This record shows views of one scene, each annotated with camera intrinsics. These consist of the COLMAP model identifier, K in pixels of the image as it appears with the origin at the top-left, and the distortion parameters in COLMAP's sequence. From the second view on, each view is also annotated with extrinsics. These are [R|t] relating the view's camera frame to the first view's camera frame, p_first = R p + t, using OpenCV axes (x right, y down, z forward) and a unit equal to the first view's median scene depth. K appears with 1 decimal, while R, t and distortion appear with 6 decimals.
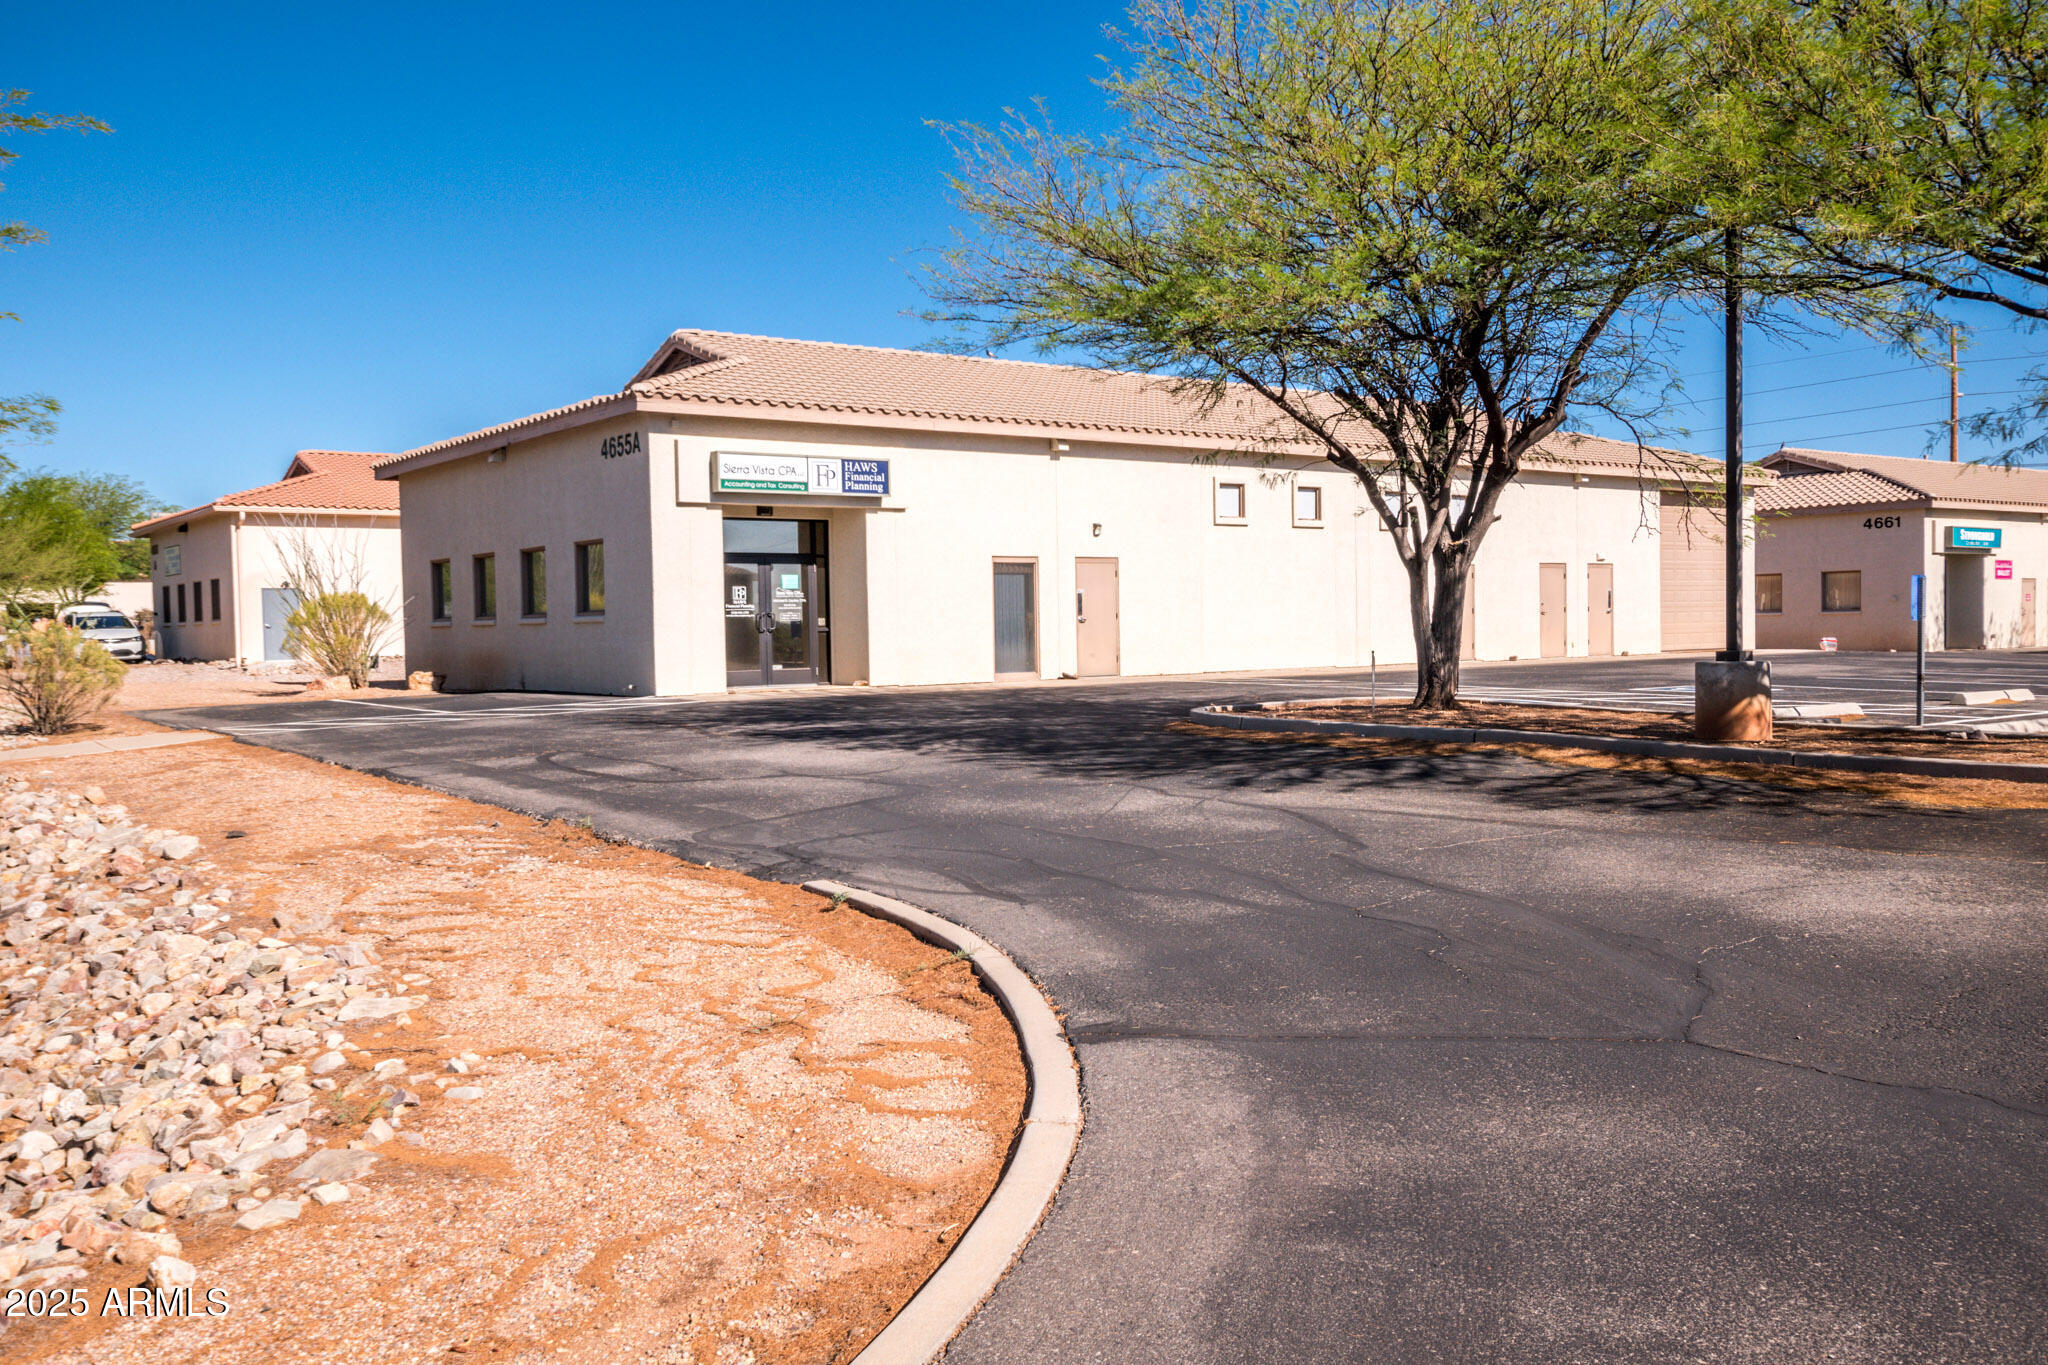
lens RADIAL K [[1715.9, 0, 1024.0], [0, 1715.9, 682.5], [0, 0, 1]] dist [0.004990, 0.000383]
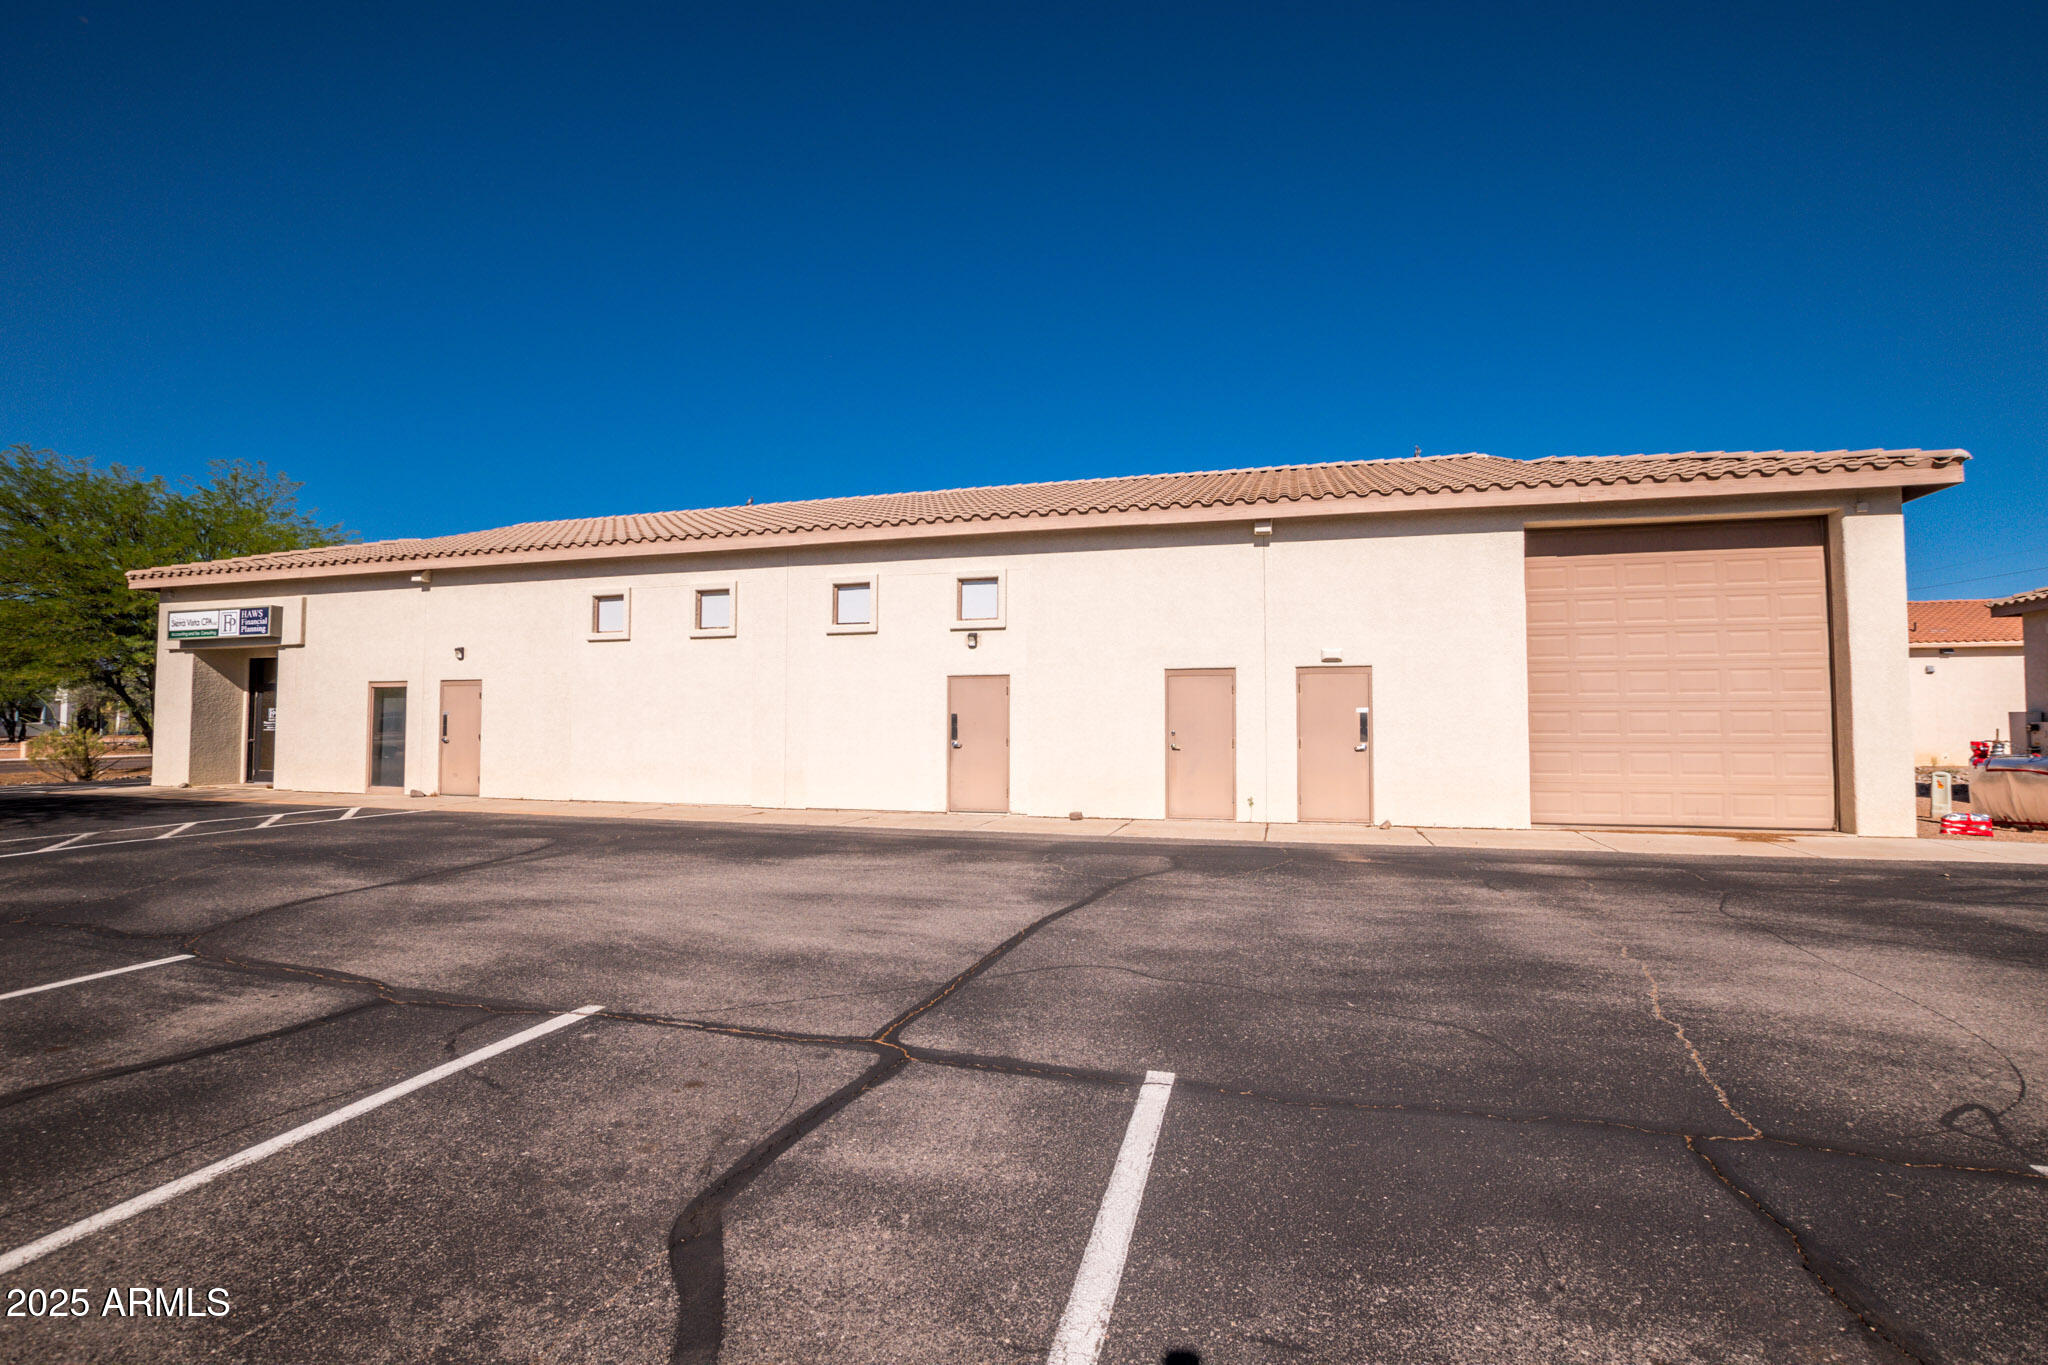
lens RADIAL K [[905.7, 0, 1028.8], [0, 905.7, 686.4], [0, 0, 1]] dist [-0.038319, 0.007638]
pose [[0.609081, -0.004387, -0.793096, 0.732566], [-0.033066, 0.998975, -0.030920, -0.069567], [0.792419, 0.045057, 0.608311, 1.026781]]
